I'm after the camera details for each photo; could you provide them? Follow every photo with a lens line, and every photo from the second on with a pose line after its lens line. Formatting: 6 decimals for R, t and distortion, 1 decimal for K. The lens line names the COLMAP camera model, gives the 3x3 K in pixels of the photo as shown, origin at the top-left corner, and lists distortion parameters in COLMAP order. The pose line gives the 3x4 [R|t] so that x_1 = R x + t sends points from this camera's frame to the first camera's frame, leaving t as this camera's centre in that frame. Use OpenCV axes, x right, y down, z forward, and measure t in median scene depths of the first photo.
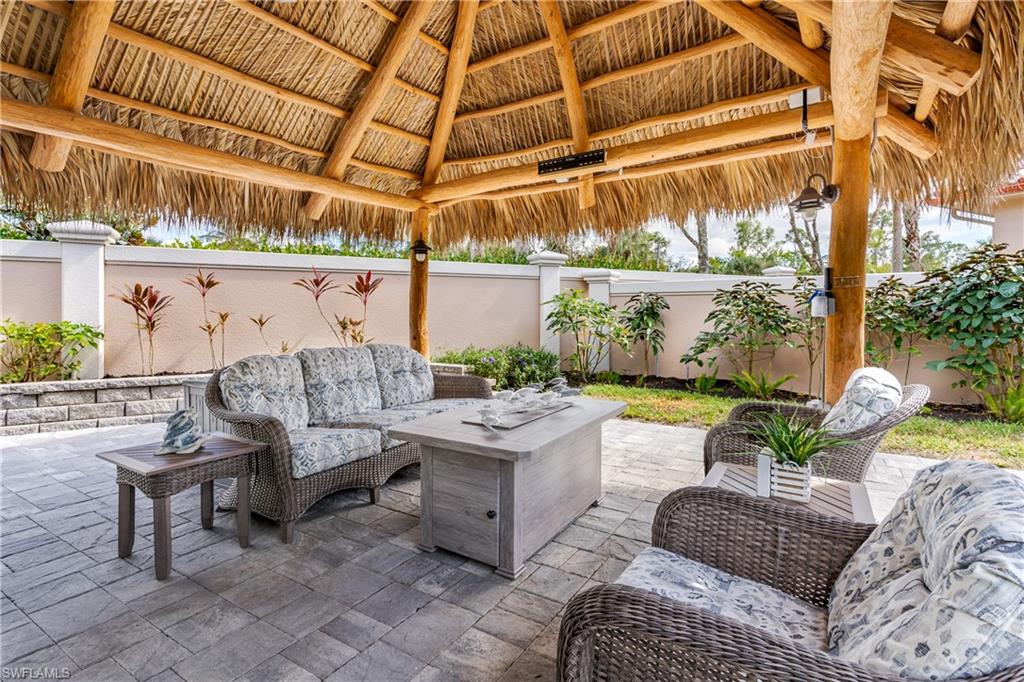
lens RADIAL K [[503.6, 0, 512.8], [0, 503.6, 315.3], [0, 0, 1]] dist [-0.000825, 0.000769]
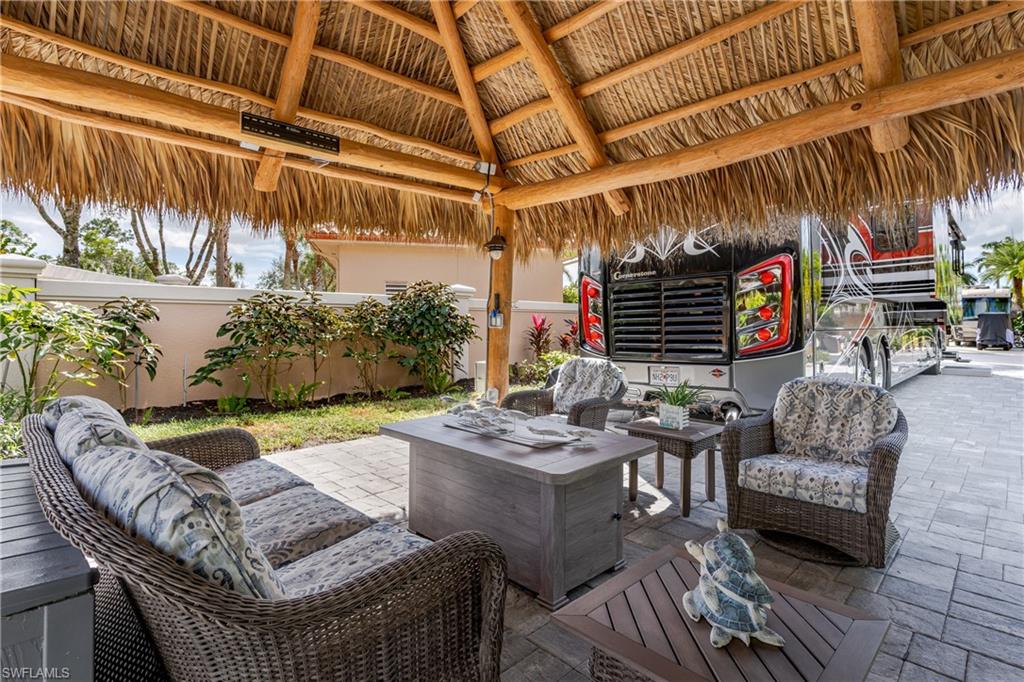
lens RADIAL K [[503.6, 0, 516.9], [0, 503.6, 322.8], [0, 0, 1]] dist [-0.000825, 0.000769]
pose [[0.213261, 0.001507, 0.976994, -0.613421], [0.006732, 0.999973, -0.003012, -0.006244], [-0.976972, 0.007219, 0.213245, 0.528817]]
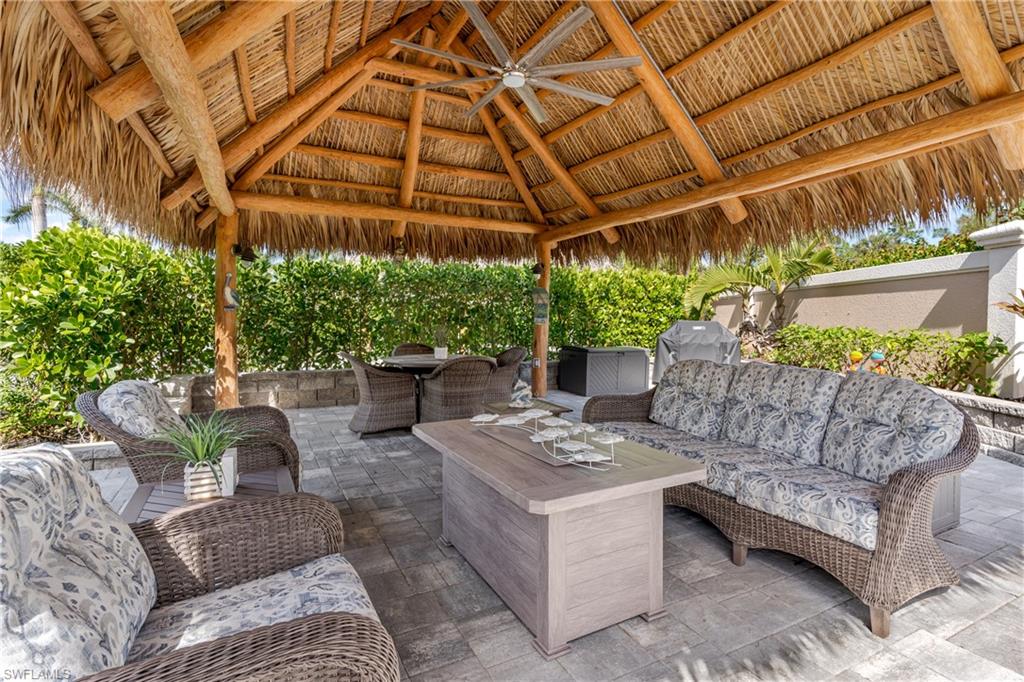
lens RADIAL K [[503.6, 0, 510.9], [0, 503.6, 316.9], [0, 0, 1]] dist [-0.000825, 0.000769]
pose [[-0.514151, -0.004573, -0.857688, 0.517236], [-0.012526, 0.999919, 0.002178, -0.010247], [0.857608, 0.011863, -0.514166, 0.949820]]
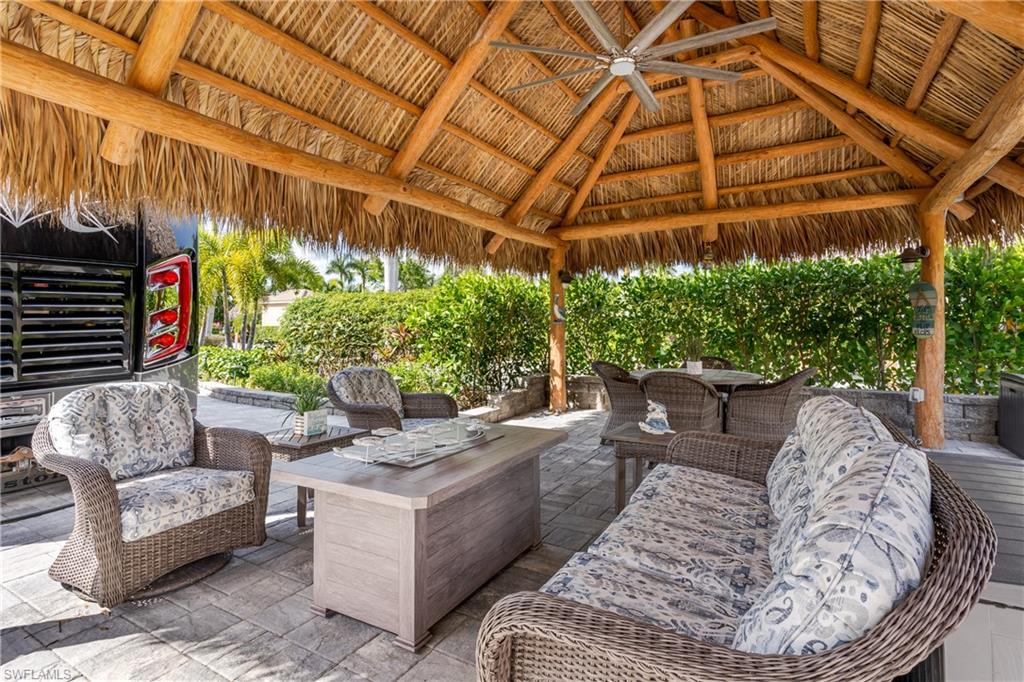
lens RADIAL K [[503.6, 0, 524.3], [0, 503.6, 313.7], [0, 0, 1]] dist [-0.000825, 0.000769]
pose [[-0.998776, 0.003048, -0.049360, -0.044993], [0.004303, 0.999670, -0.025329, -0.006122], [0.049266, -0.025511, -0.998460, 1.277073]]
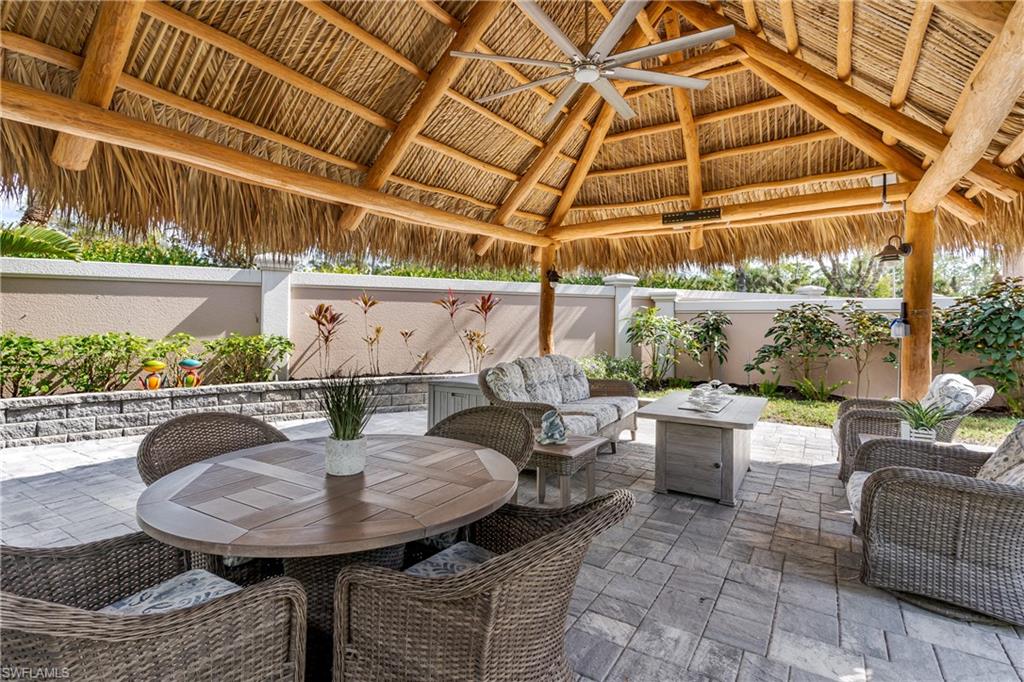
lens RADIAL K [[503.6, 0, 509.4], [0, 503.6, 310.4], [0, 0, 1]] dist [-0.000825, 0.000769]
pose [[0.999977, 0.006729, 0.000910, -0.379222], [-0.006703, 0.999644, -0.025831, -0.023980], [-0.001083, 0.025824, 0.999666, -0.317535]]
